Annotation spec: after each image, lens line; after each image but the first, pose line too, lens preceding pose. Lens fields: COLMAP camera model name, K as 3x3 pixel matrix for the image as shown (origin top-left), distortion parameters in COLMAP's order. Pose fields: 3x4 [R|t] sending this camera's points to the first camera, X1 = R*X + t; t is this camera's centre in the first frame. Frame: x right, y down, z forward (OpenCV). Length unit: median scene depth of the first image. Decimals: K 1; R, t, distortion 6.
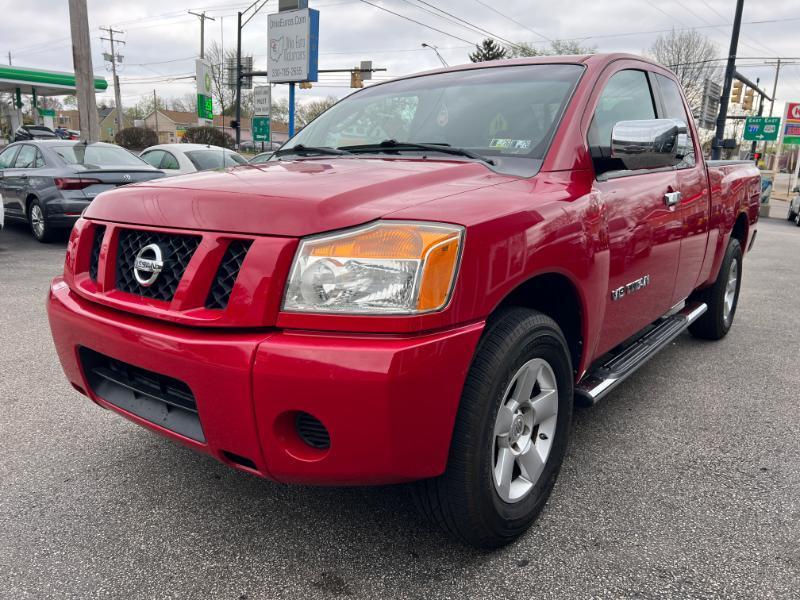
lens RADIAL K [[603.0, 0, 400.0], [0, 603.0, 300.0], [0, 0, 1]] dist [0.051950, -0.059698]
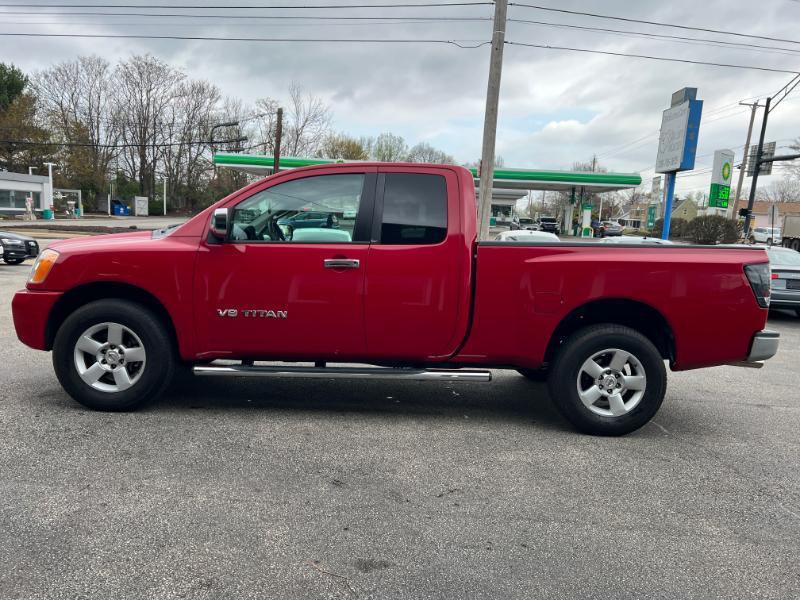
lens RADIAL K [[603.0, 0, 400.0], [0, 603.0, 300.0], [0, 0, 1]] dist [0.051950, -0.059698]
pose [[0.629115, 0.090942, -0.771974, 0.347494], [-0.199494, 0.978758, -0.047275, -0.010910], [0.751276, 0.183746, 0.633894, 0.057420]]
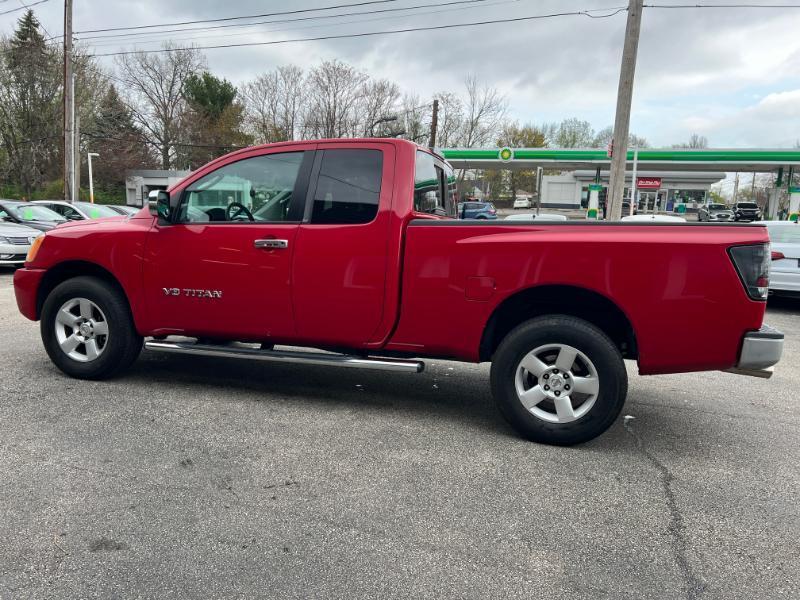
lens RADIAL K [[603.0, 0, 402.7], [0, 603.0, 299.9], [0, 0, 1]] dist [0.041983, -0.045729]
pose [[0.373631, 0.114827, -0.920443, 0.393984], [-0.226261, 0.973616, 0.029616, -0.033548], [0.899559, 0.197195, 0.389754, 0.169619]]
